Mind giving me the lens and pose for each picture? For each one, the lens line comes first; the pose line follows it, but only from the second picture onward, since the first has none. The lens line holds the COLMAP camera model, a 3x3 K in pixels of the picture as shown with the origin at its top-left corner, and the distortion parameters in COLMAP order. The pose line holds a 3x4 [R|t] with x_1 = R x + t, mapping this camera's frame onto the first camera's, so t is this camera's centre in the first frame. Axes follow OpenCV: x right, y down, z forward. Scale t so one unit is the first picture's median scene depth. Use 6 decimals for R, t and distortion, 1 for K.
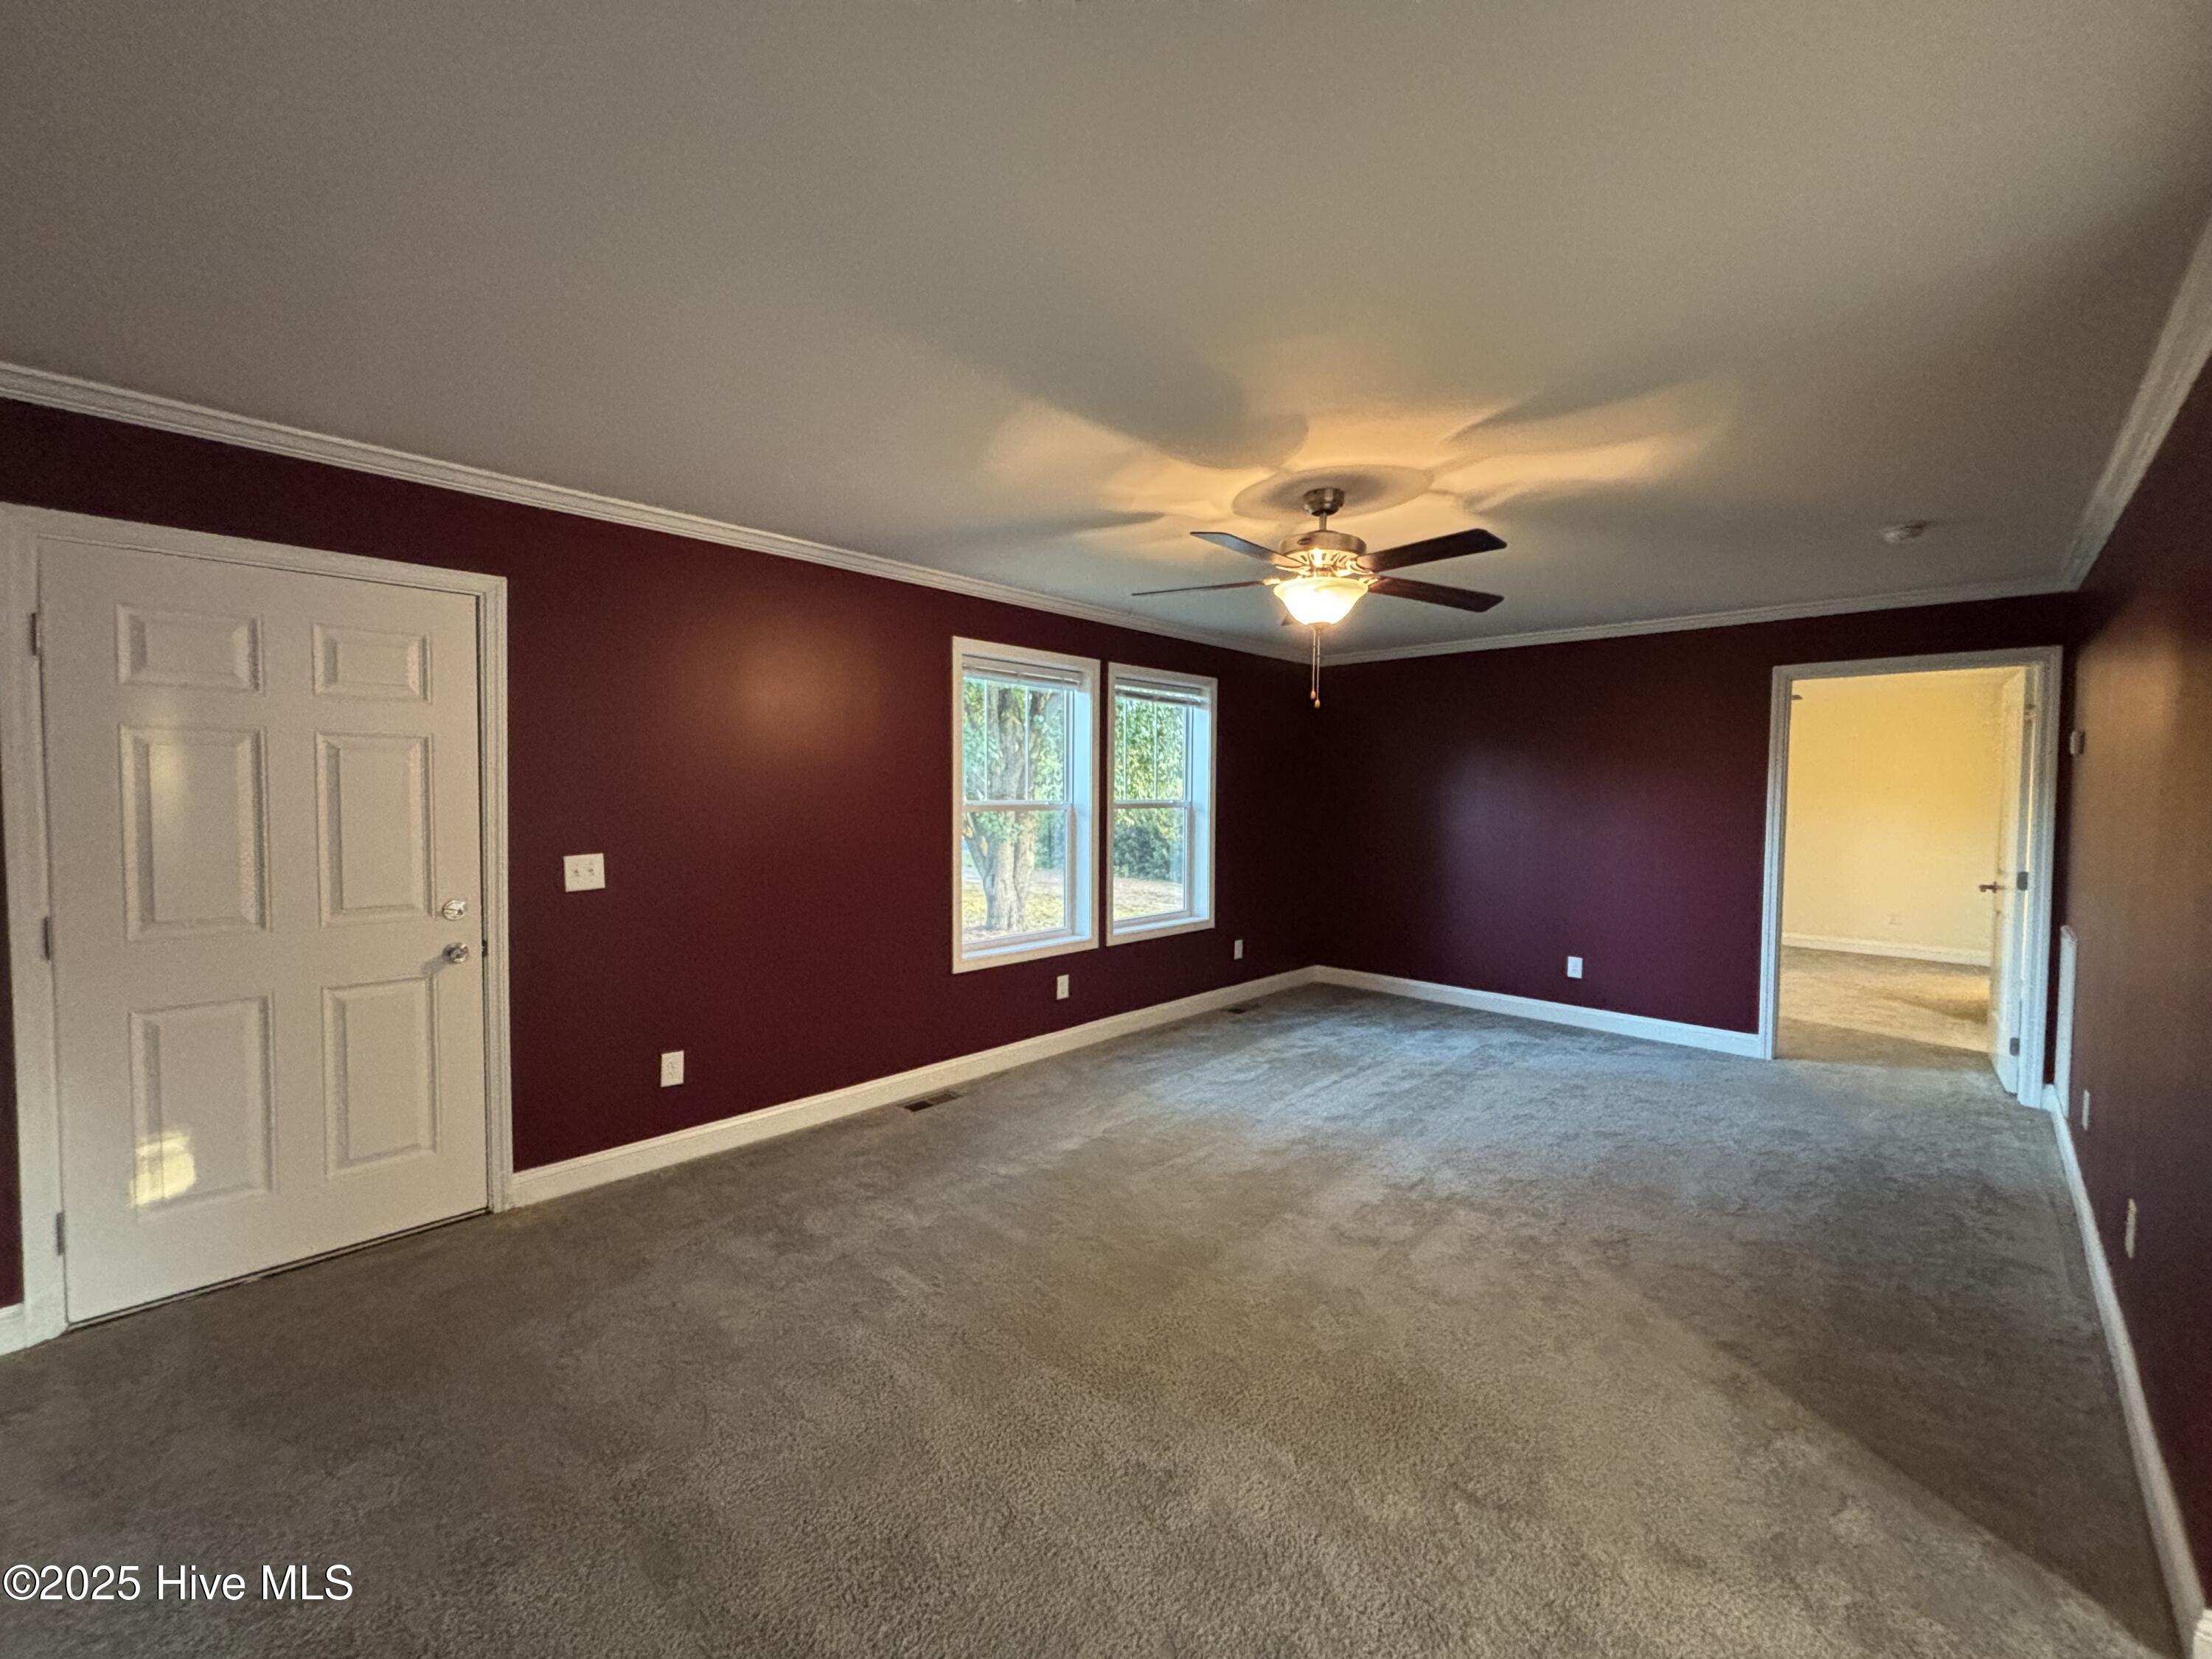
lens RADIAL K [[886.4, 0, 1114.8], [0, 886.4, 823.1], [0, 0, 1]] dist [0.000726, -0.000003]
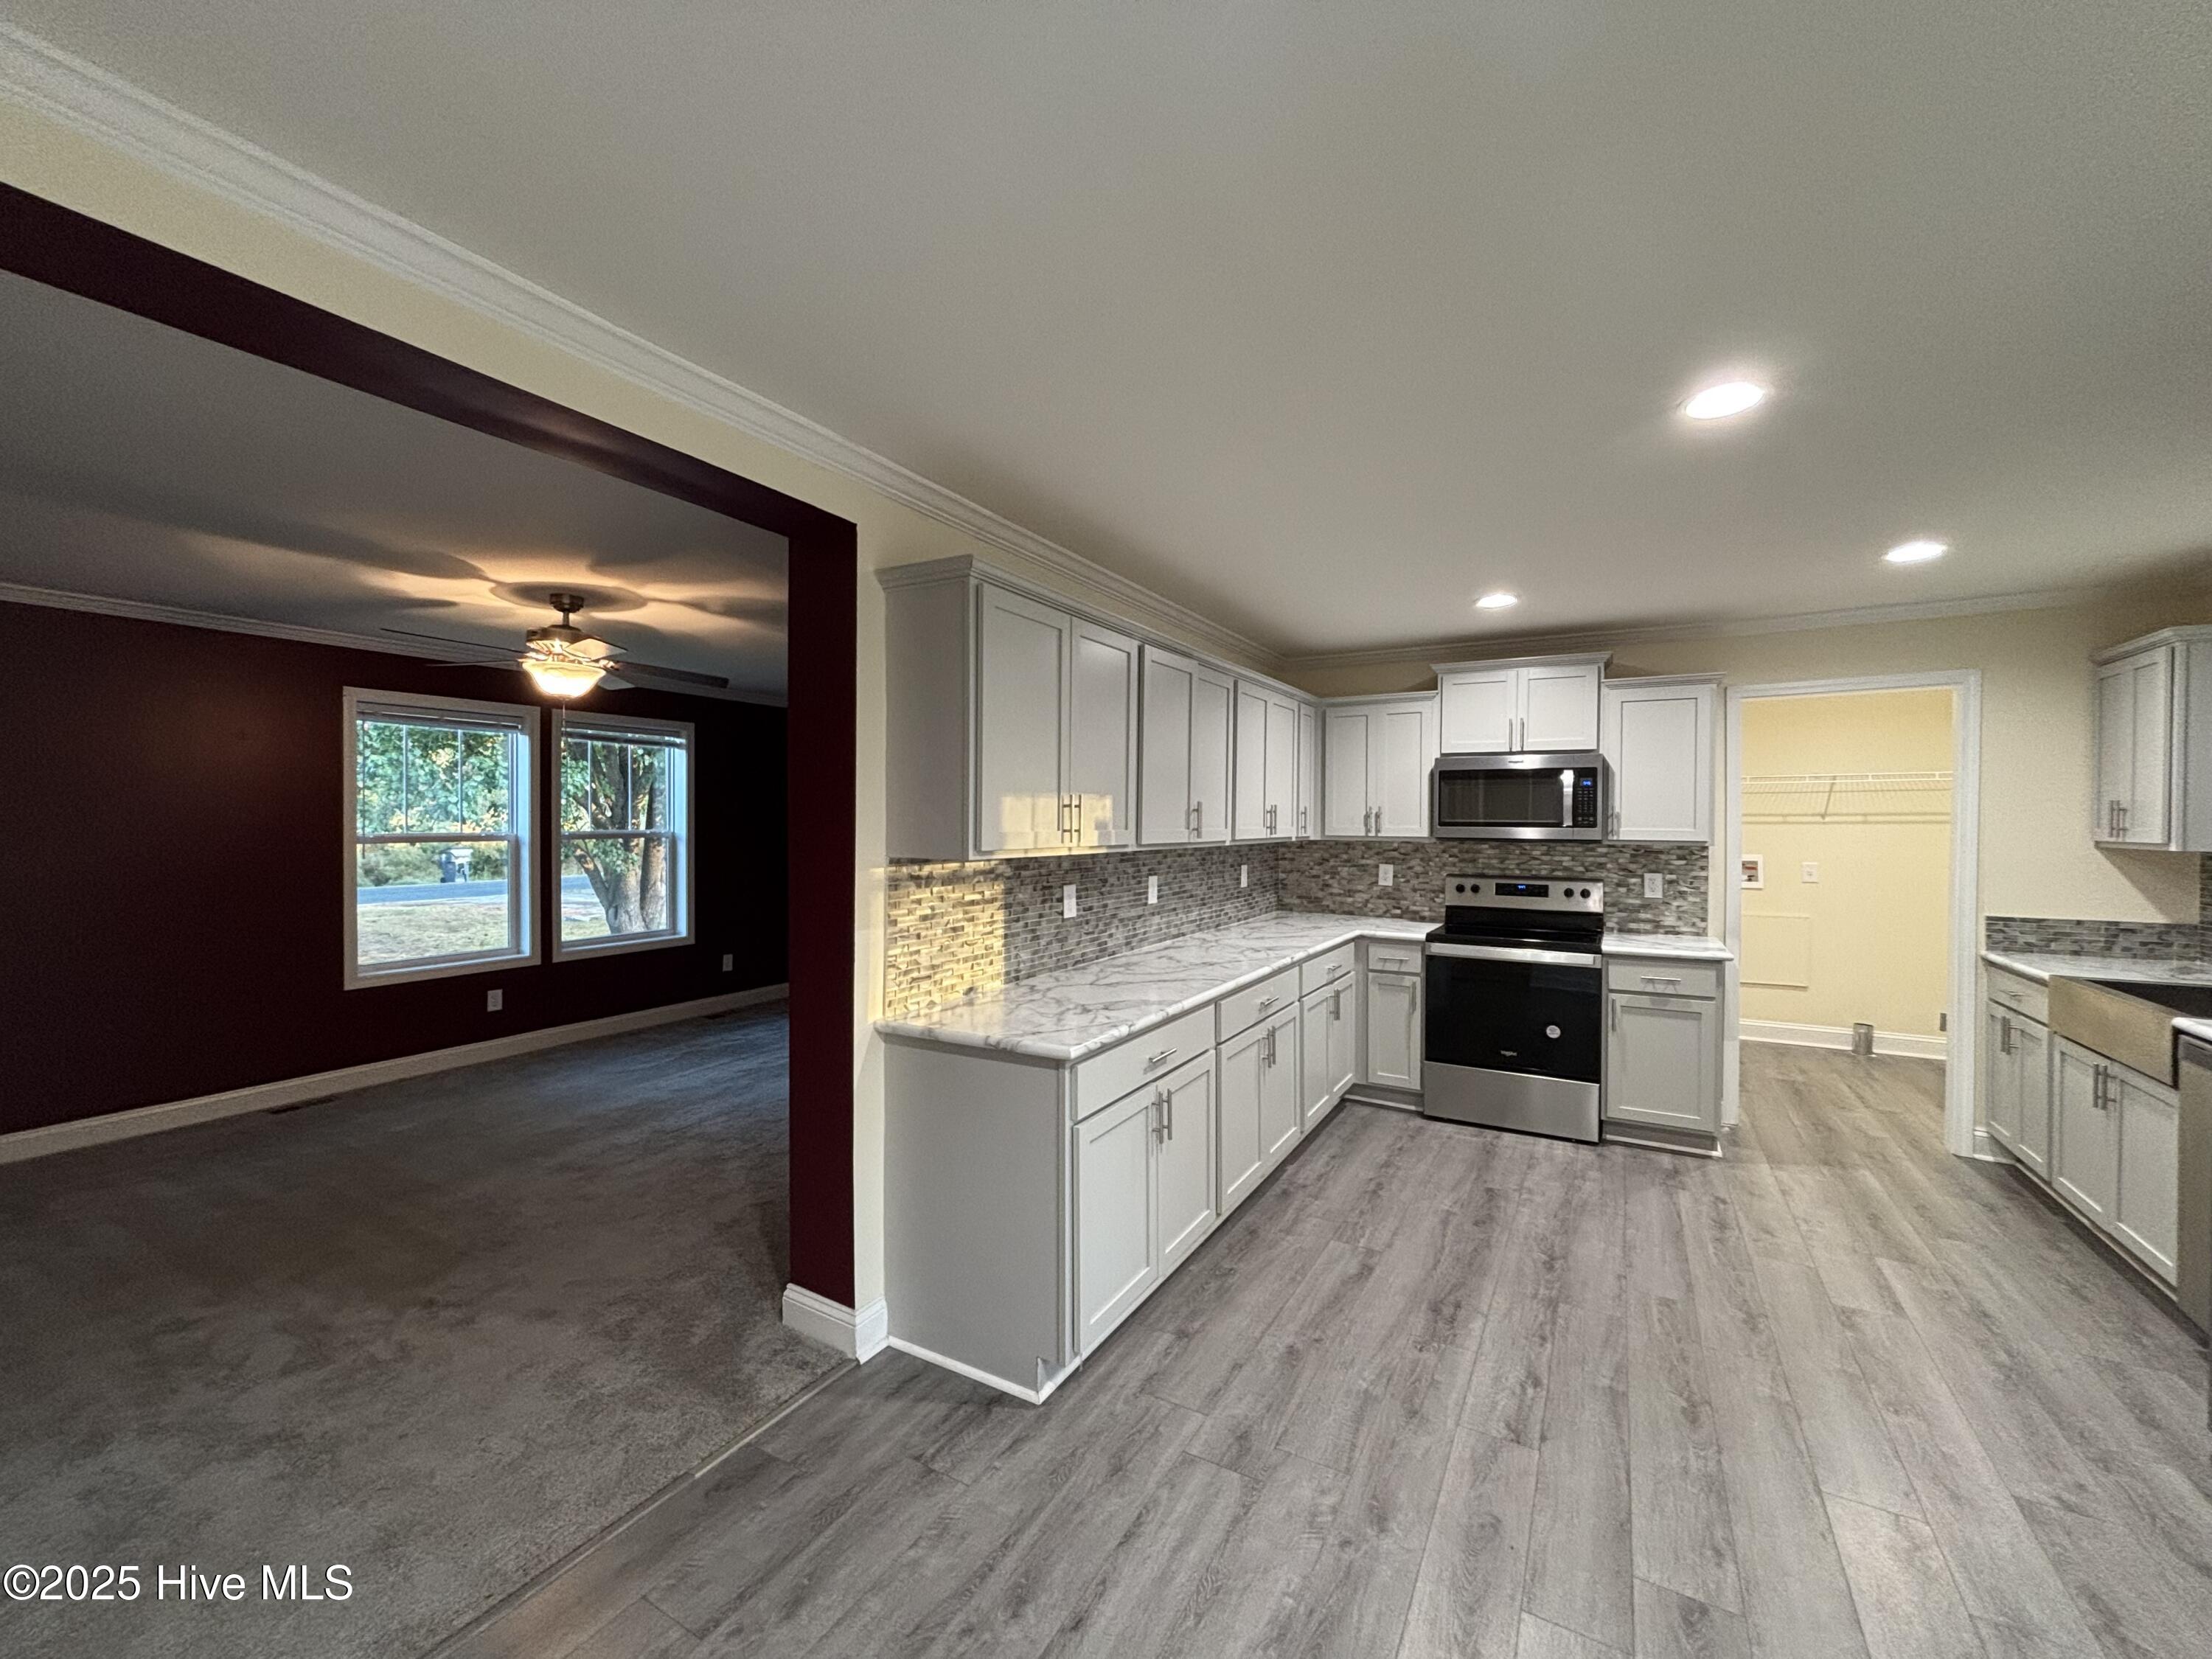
lens RADIAL K [[886.4, 0, 1110.8], [0, 886.4, 836.4], [0, 0, 1]] dist [0.000726, -0.000003]
pose [[0.971177, -0.011225, 0.238097, 0.494166], [0.014926, 0.999794, -0.013745, 0.007202], [-0.237893, 0.016903, 0.971144, -0.310016]]
